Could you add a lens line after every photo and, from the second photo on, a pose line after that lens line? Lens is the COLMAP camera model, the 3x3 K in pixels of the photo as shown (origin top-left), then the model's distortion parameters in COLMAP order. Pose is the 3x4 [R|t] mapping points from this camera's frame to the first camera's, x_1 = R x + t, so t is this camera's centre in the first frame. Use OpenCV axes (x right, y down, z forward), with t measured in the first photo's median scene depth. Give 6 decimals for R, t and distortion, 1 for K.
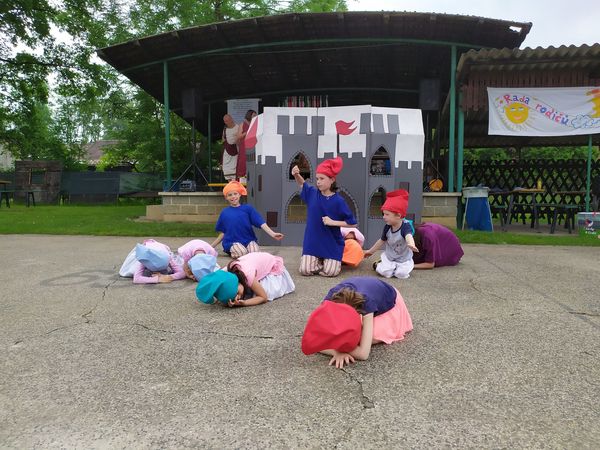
lens RADIAL K [[440.8, 0, 301.6], [0, 440.8, 224.7], [0, 0, 1]] dist [0.069096, -0.077602]
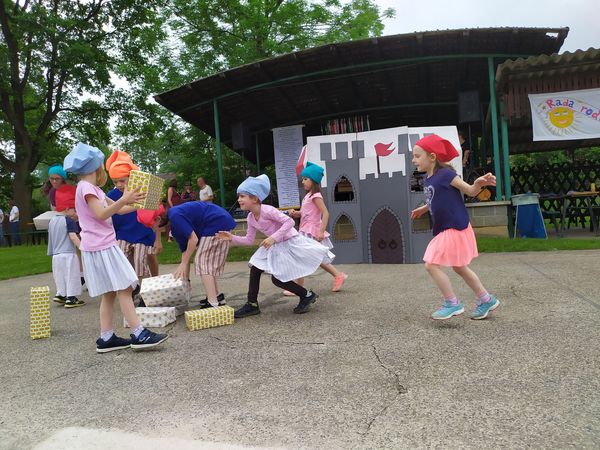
lens RADIAL K [[441.9, 0, 301.5], [0, 441.9, 226.1], [0, 0, 1]] dist [0.076396, -0.099146]
pose [[0.991244, -0.065393, -0.114709, 0.008126], [0.060952, 0.997265, -0.041809, -0.002151], [0.117129, 0.034451, 0.992519, -0.047805]]
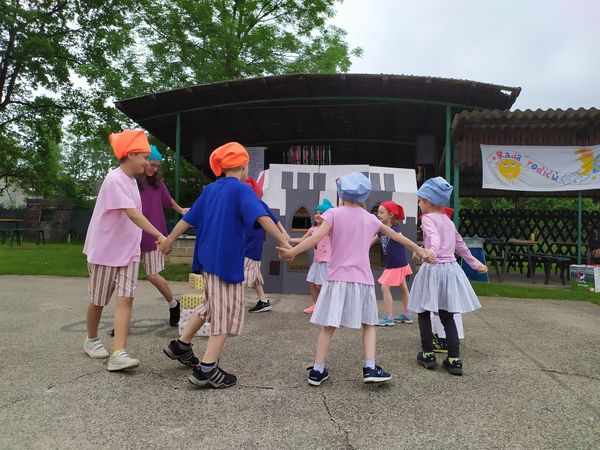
lens RADIAL K [[442.1, 0, 300.7], [0, 442.1, 225.6], [0, 0, 1]] dist [0.055199, -0.058492]
pose [[0.999742, 0.020856, -0.008995, 0.001902], [-0.021543, 0.996185, -0.084567, -0.016990], [0.007197, 0.084739, 0.996377, -0.044000]]
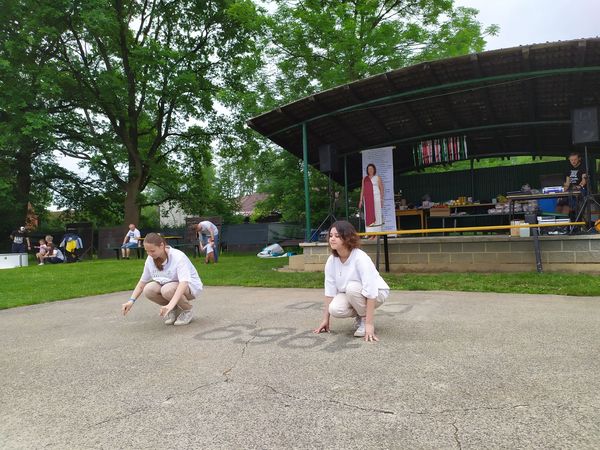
lens RADIAL K [[442.1, 0, 305.8], [0, 442.1, 226.1], [0, 0, 1]] dist [0.063780, -0.067199]
pose [[0.952225, -0.043374, -0.302301, 0.017429], [0.015446, 0.995436, -0.094171, -0.016602], [0.305006, 0.085002, 0.948549, -0.005973]]
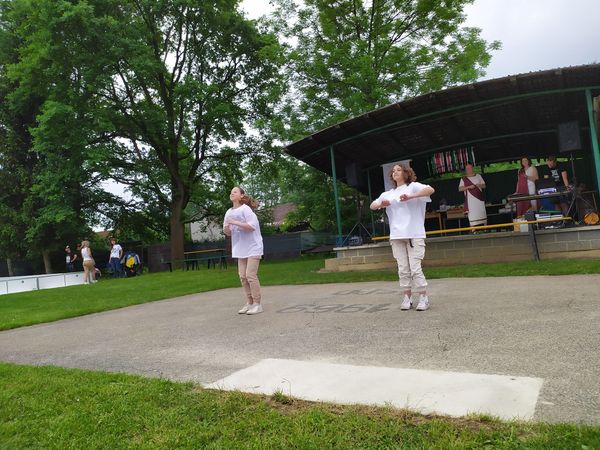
lens RADIAL K [[441.3, 0, 300.5], [0, 441.3, 224.7], [0, 0, 1]] dist [0.060696, -0.065300]
pose [[0.925700, -0.103855, -0.363722, 0.062057], [0.064966, 0.990934, -0.117600, 0.002430], [0.372638, 0.085233, 0.924054, -0.231432]]
